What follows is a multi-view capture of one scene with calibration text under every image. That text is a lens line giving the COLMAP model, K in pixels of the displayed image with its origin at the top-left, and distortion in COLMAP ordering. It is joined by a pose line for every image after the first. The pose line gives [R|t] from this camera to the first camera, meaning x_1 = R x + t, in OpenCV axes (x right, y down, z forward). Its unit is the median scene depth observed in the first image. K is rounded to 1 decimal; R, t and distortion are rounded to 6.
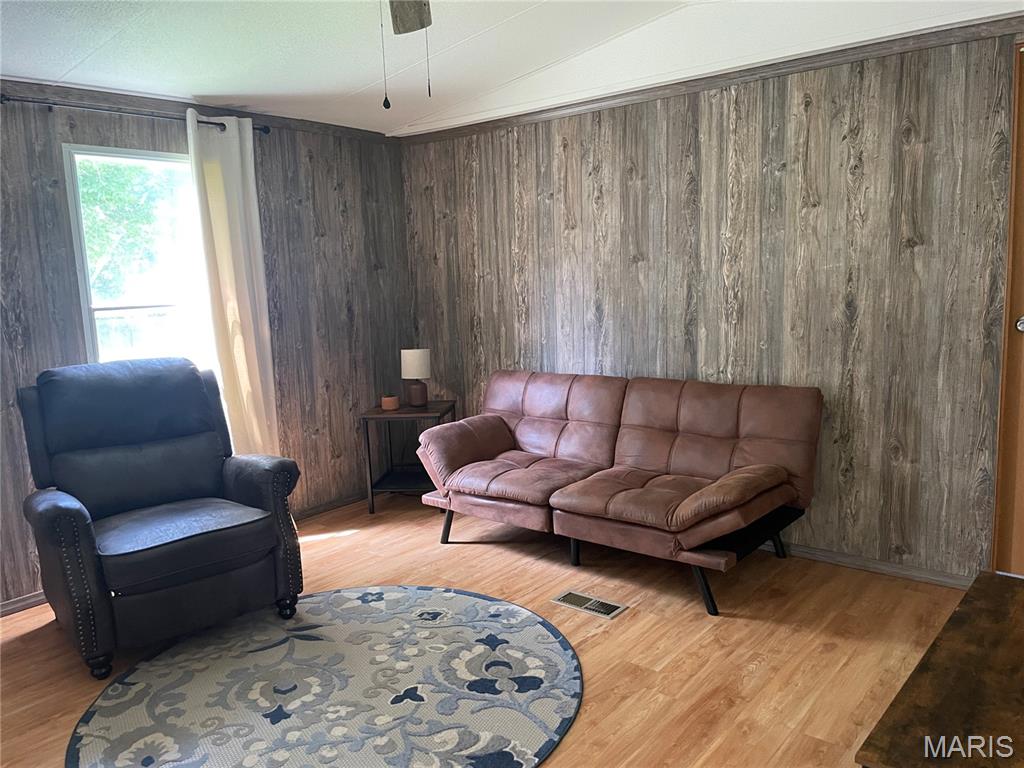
lens RADIAL K [[776.3, 0, 513.9], [0, 776.3, 386.8], [0, 0, 1]] dist [0.063104, -0.111007]
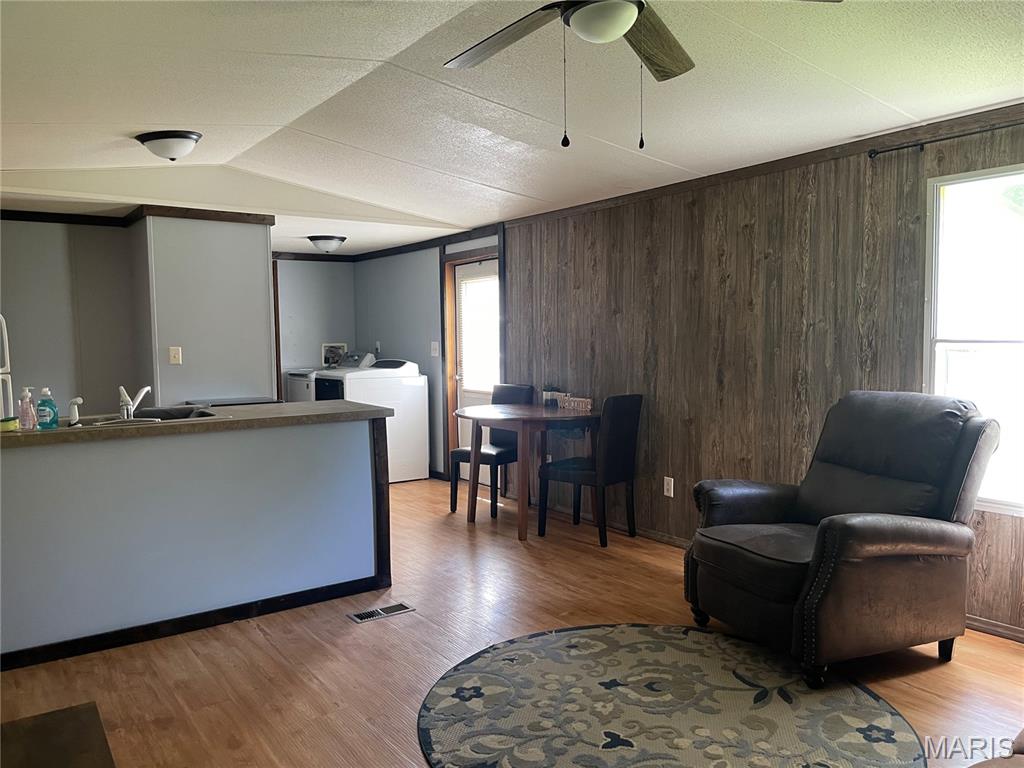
lens RADIAL K [[776.3, 0, 515.1], [0, 776.3, 385.5], [0, 0, 1]] dist [0.063104, -0.111007]
pose [[-0.286124, 0.104579, -0.952468, 0.732297], [-0.112160, 0.983537, 0.141684, -0.159242], [0.951606, 0.147368, -0.269684, 0.989723]]
